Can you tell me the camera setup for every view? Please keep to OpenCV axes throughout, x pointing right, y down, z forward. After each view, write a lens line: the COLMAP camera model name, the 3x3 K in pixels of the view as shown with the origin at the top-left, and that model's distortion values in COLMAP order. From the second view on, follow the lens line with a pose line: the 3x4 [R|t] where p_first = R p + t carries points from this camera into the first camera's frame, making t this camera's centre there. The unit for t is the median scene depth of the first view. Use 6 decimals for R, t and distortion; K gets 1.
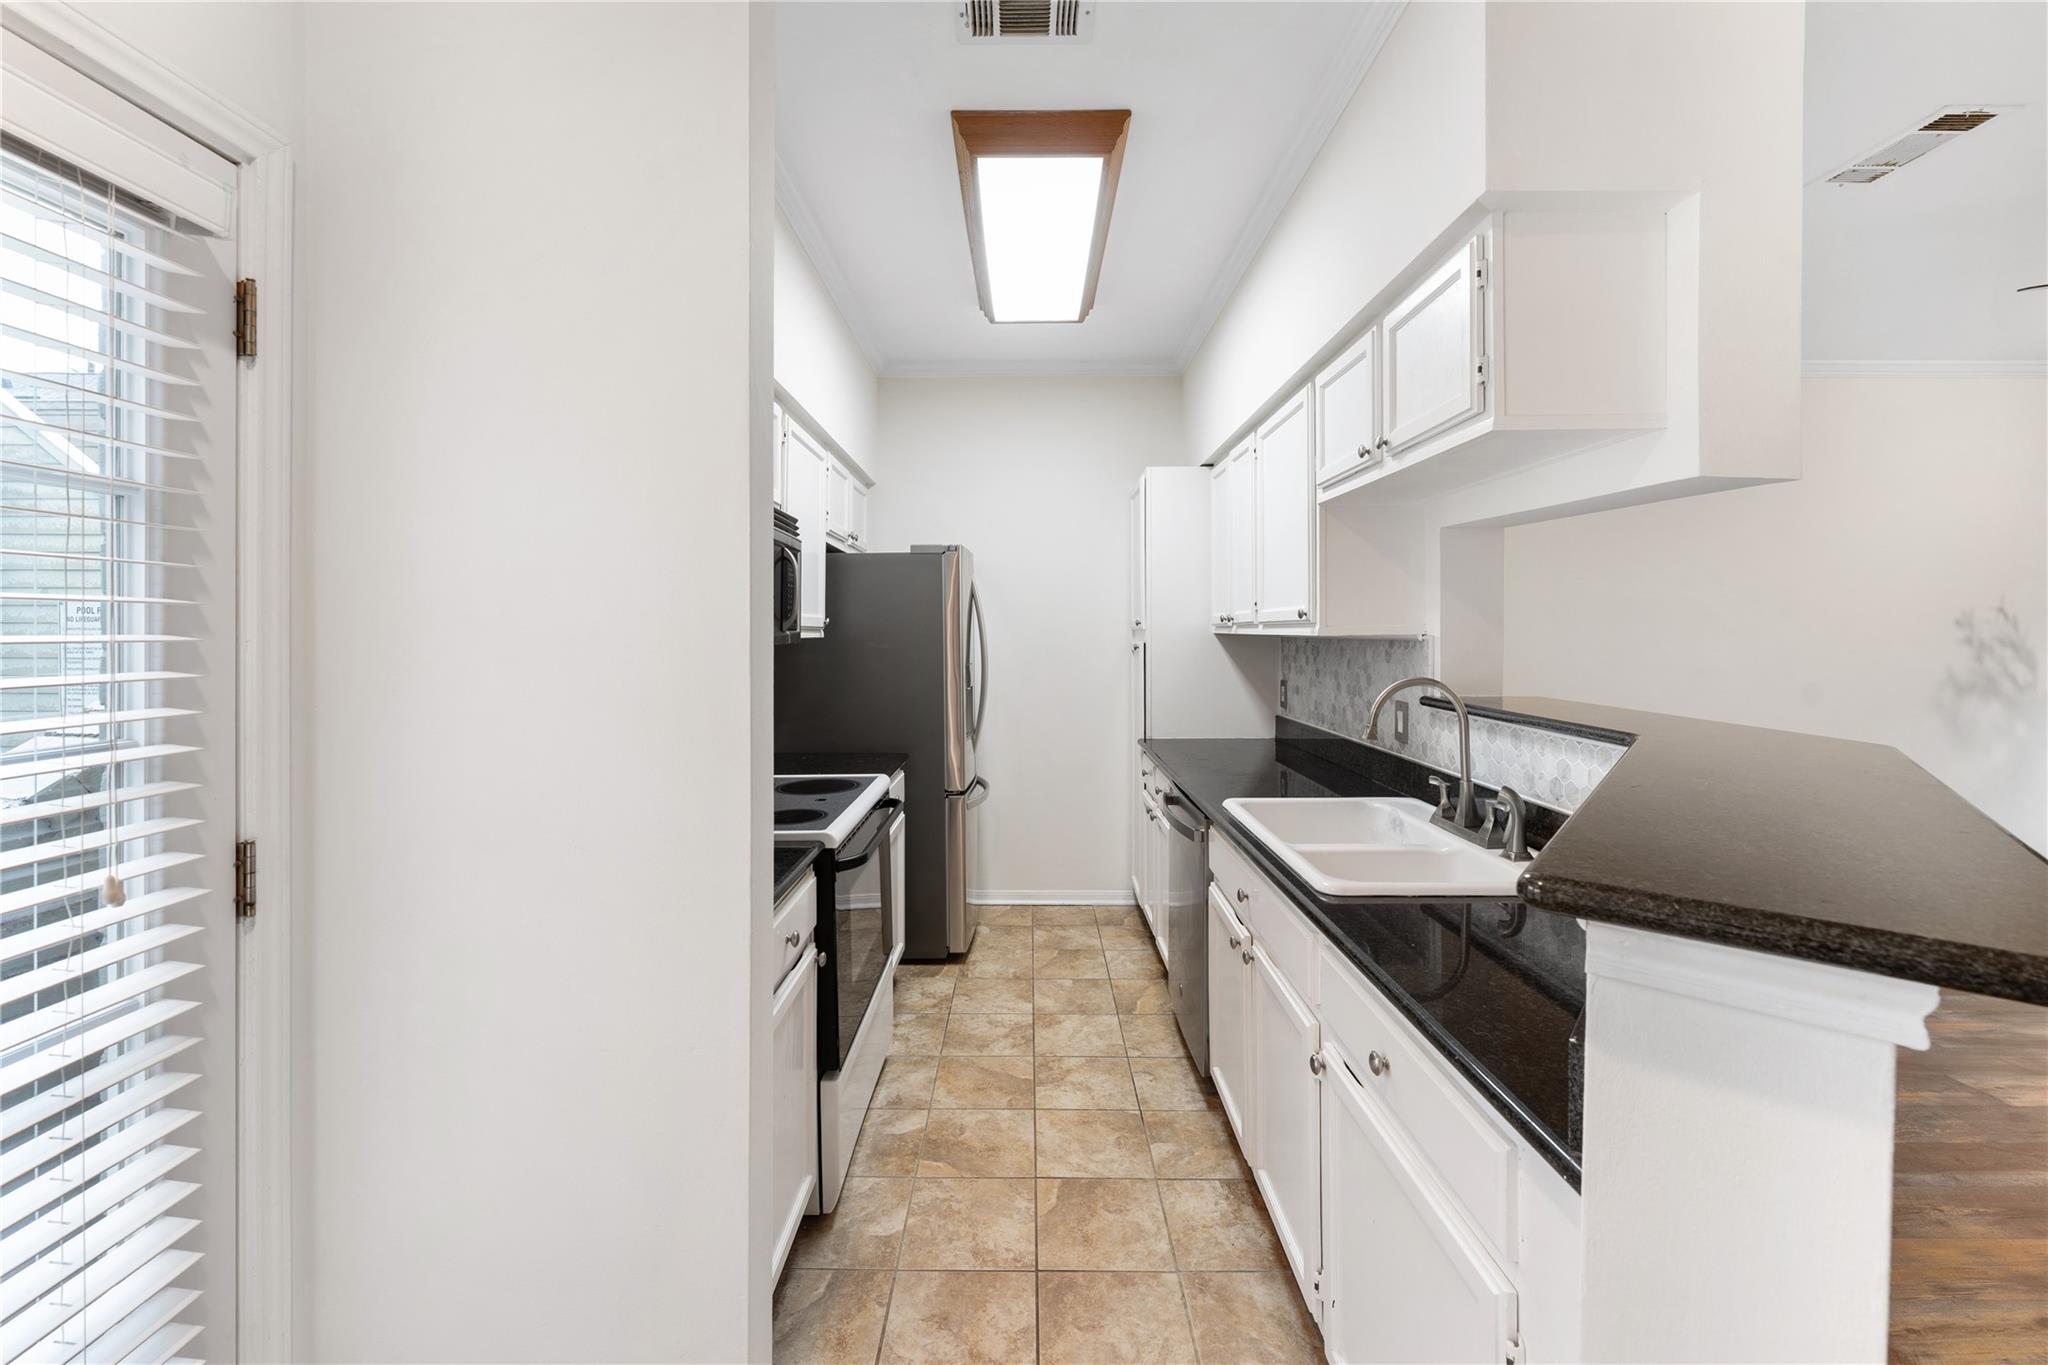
lens RADIAL K [[834.4, 0, 1022.2], [0, 834.4, 640.2], [0, 0, 1]] dist [0.000253, -0.000074]
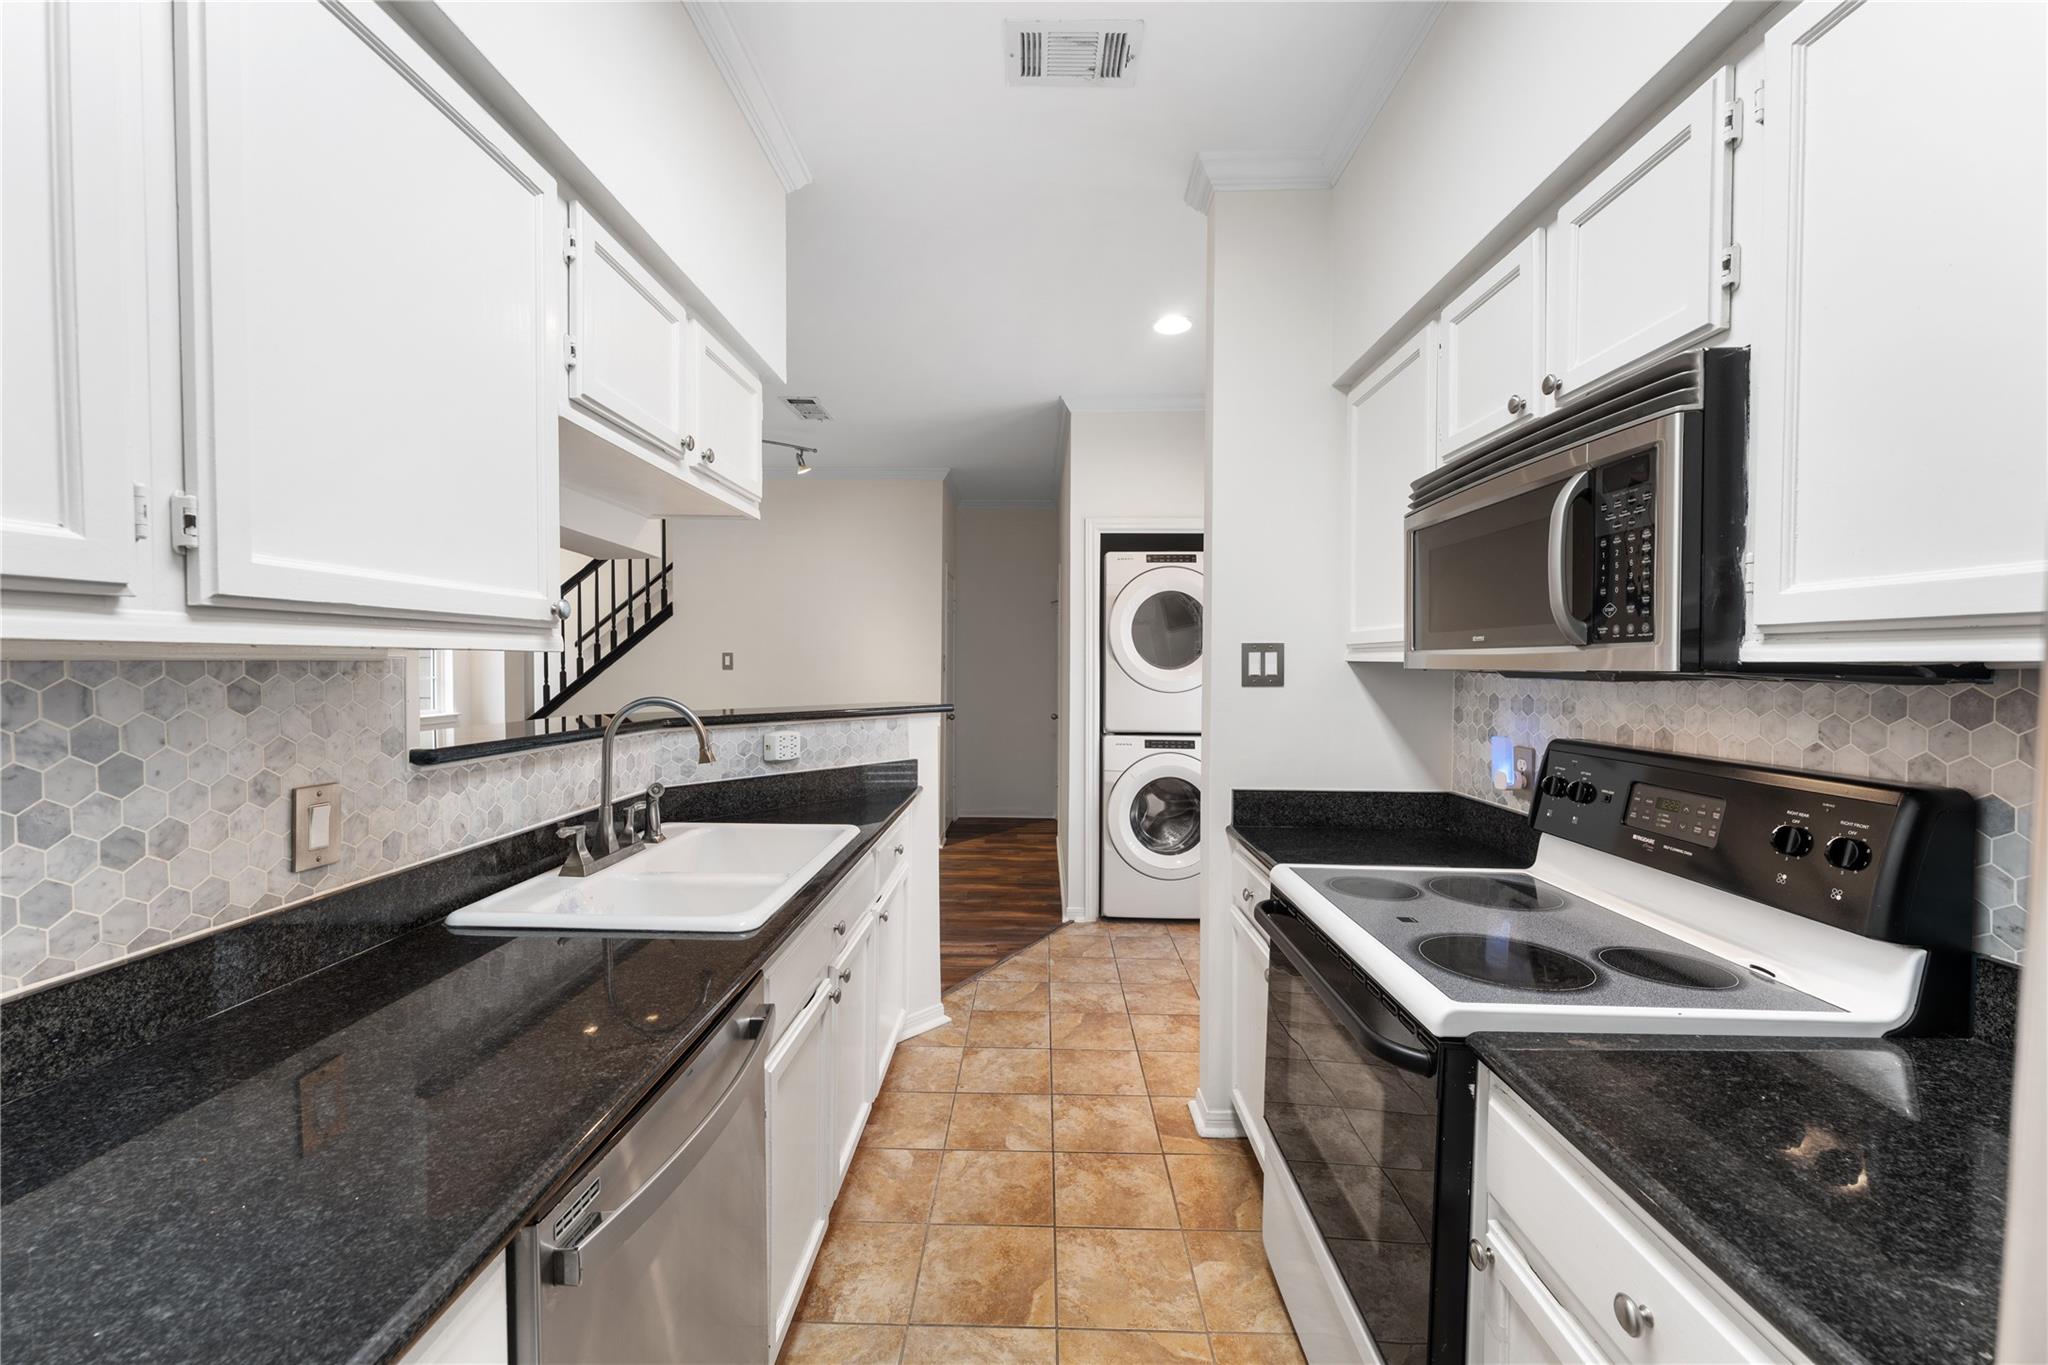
lens RADIAL K [[834.4, 0, 1020.7], [0, 834.4, 690.6], [0, 0, 1]] dist [0.000253, -0.000074]
pose [[-0.999782, -0.003920, 0.020524, 0.026580], [-0.002980, 0.998954, 0.045628, -0.004895], [-0.020682, 0.045556, -0.998748, 1.283311]]
